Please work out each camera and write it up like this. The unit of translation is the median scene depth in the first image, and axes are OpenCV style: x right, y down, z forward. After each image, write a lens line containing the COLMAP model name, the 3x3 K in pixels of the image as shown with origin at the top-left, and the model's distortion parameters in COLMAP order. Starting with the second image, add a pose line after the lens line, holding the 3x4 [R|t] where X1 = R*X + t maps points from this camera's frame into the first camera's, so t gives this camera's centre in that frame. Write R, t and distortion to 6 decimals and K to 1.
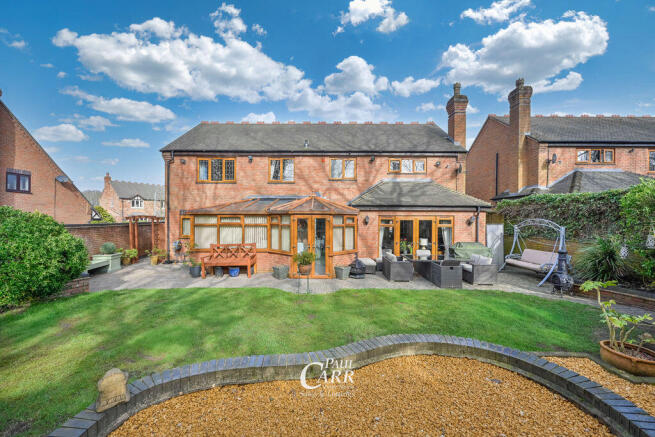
lens RADIAL K [[265.1, 0, 328.3], [0, 265.1, 214.5], [0, 0, 1]] dist [-0.002756, -0.000254]
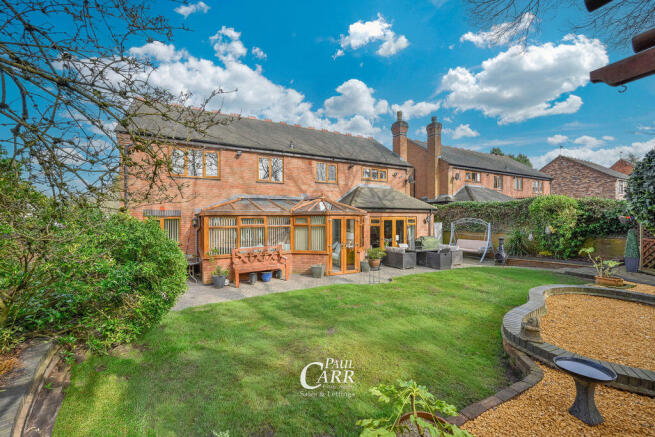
lens RADIAL K [[279.0, 0, 327.9], [0, 279.0, 207.8], [0, 0, 1]] dist [-0.000622, -0.000057]
pose [[0.870487, 0.011692, 0.492052, -0.568618], [0.000060, 0.999715, -0.023862, -0.004165], [-0.492191, 0.020802, 0.870238, 0.023541]]
